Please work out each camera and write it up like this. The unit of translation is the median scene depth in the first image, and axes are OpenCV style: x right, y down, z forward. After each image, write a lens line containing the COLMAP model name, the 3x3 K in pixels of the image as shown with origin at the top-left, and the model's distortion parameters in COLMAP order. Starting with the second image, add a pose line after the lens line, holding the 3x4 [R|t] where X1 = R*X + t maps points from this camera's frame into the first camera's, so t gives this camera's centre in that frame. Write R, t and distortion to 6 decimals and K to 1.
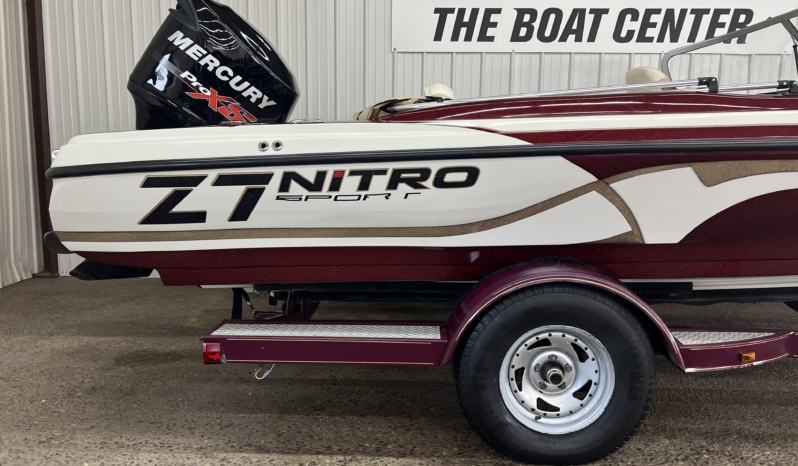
lens RADIAL K [[617.0, 0, 406.3], [0, 617.0, 231.5], [0, 0, 1]] dist [0.050525, -0.045090]
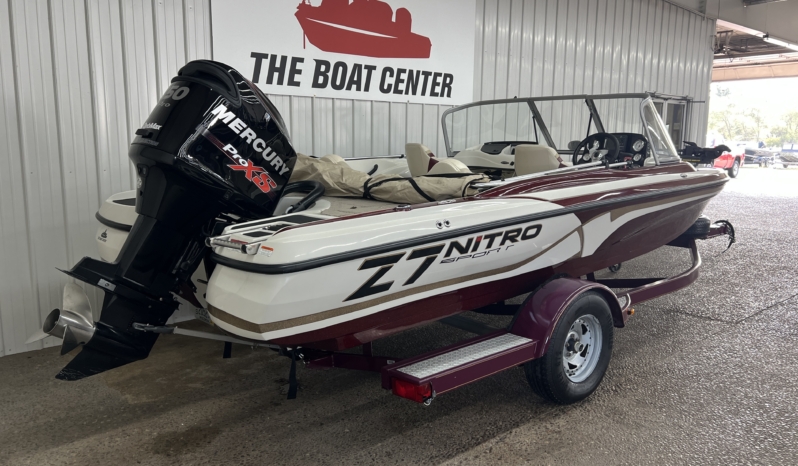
lens RADIAL K [[623.0, 0, 399.0], [0, 623.0, 233.0], [0, 0, 1]] dist [0.045569, -0.006447]
pose [[0.726924, -0.111222, 0.677651, -0.849833], [0.094854, 0.993600, 0.061328, -0.150269], [-0.680135, 0.019697, 0.732822, 0.074256]]
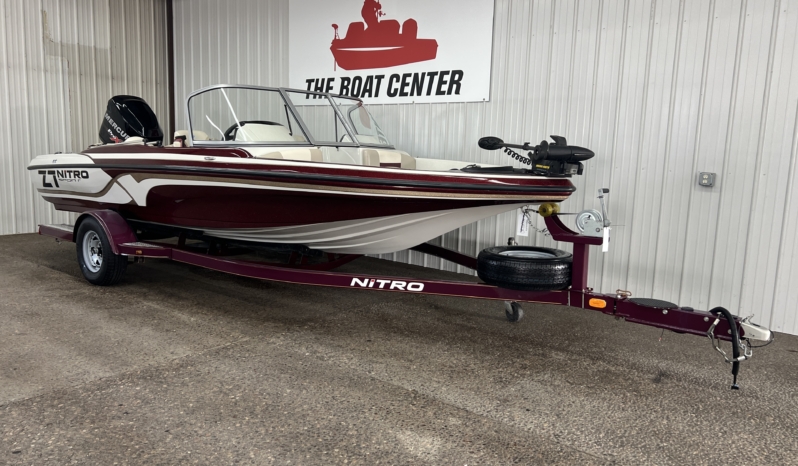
lens RADIAL K [[623.0, 0, 399.0], [0, 623.0, 233.0], [0, 0, 1]] dist [0.045569, -0.006447]
pose [[0.789908, 0.095853, -0.605687, 2.062246], [-0.102177, 0.994474, 0.024126, -0.028871], [0.604652, 0.042830, 0.795337, -0.256420]]
